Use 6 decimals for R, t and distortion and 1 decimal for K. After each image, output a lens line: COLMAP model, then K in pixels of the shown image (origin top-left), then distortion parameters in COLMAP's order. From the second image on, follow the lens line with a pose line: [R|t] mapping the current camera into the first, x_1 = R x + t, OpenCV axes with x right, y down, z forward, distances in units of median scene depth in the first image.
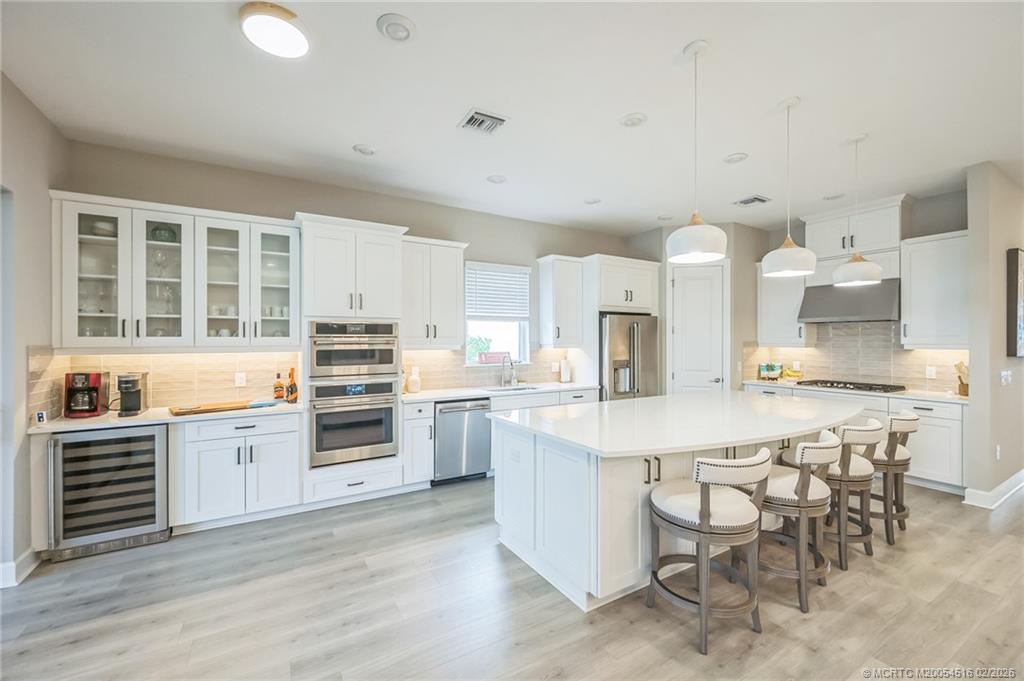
lens RADIAL K [[412.3, 0, 509.0], [0, 412.3, 339.9], [0, 0, 1]] dist [0.000163, -0.000772]
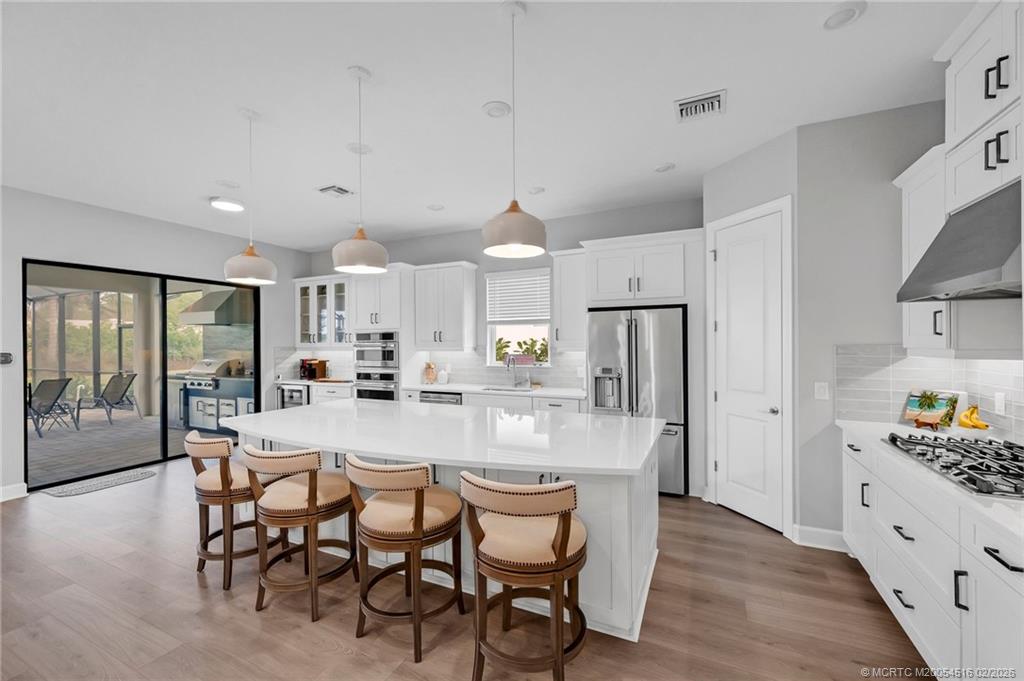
lens RADIAL K [[406.4, 0, 516.5], [0, 406.4, 340.0], [0, 0, 1]] dist [-0.011215, -0.000642]
pose [[0.570804, -0.006891, -0.821057, 1.172900], [0.009901, 0.999950, -0.001510, -0.007228], [0.821026, -0.007267, 0.570844, 0.583986]]
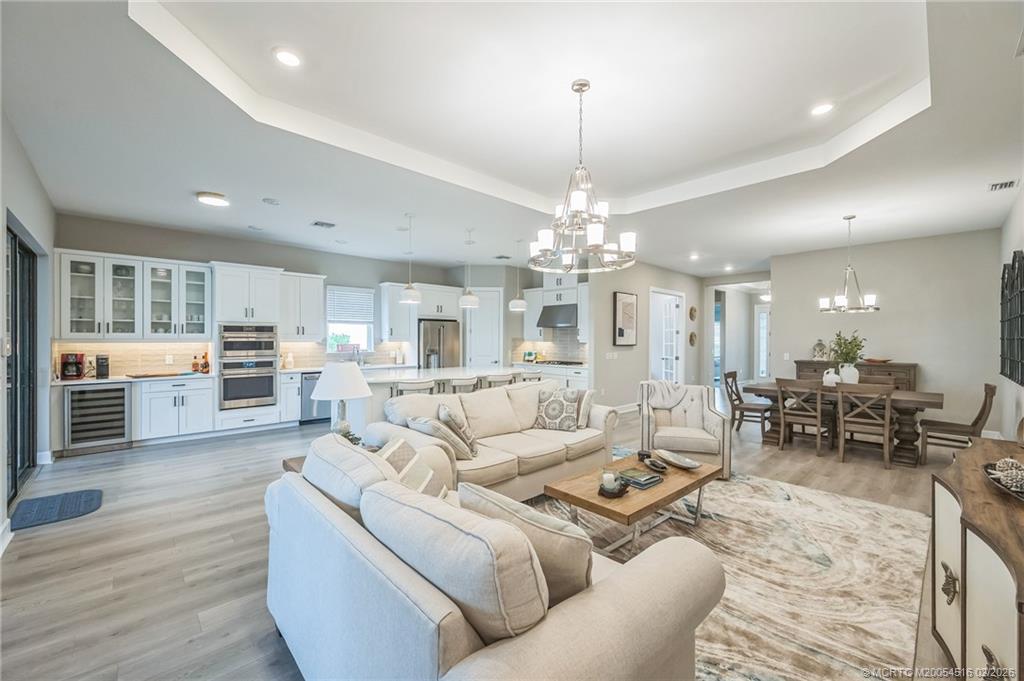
lens RADIAL K [[412.3, 0, 511.3], [0, 412.3, 338.8], [0, 0, 1]] dist [0.000163, -0.000772]
pose [[0.971768, 0.004037, 0.235906, 0.277656], [-0.004743, 0.999986, 0.002425, 0.004565], [-0.235892, -0.003475, 0.971773, -0.908364]]
